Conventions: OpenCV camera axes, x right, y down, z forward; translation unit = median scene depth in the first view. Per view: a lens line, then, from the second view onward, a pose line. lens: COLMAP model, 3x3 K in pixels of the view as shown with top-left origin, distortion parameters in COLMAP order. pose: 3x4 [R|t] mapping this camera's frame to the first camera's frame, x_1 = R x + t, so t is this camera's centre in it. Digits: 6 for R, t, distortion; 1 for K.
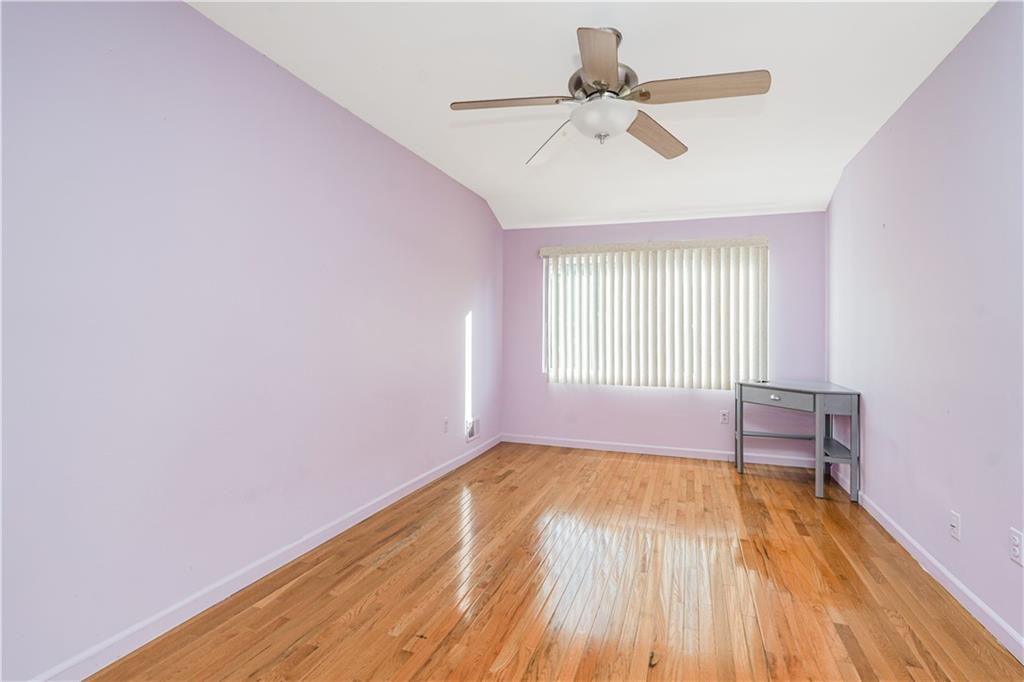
lens RADIAL K [[503.2, 0, 523.2], [0, 503.2, 344.4], [0, 0, 1]] dist [-0.012460, 0.016031]
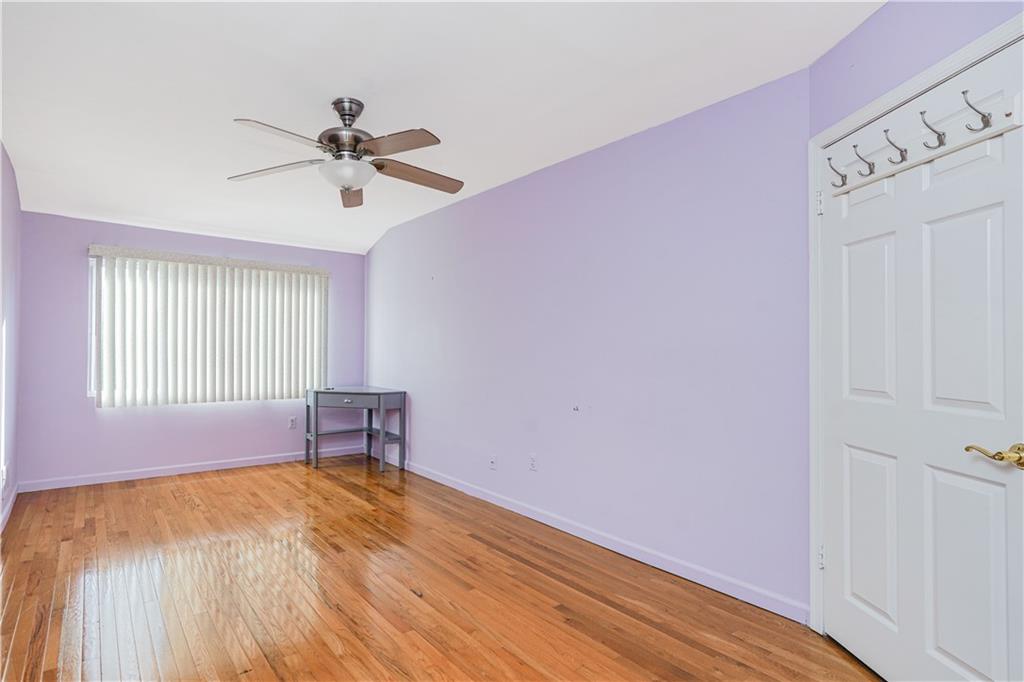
lens RADIAL K [[506.5, 0, 442.8], [0, 506.5, 353.1], [0, 0, 1]] dist [-0.003834, 0.012859]
pose [[0.595322, -0.008962, 0.803437, -0.361285], [0.012895, 0.999916, 0.001598, -0.010933], [-0.803384, 0.009409, 0.595387, 0.054518]]
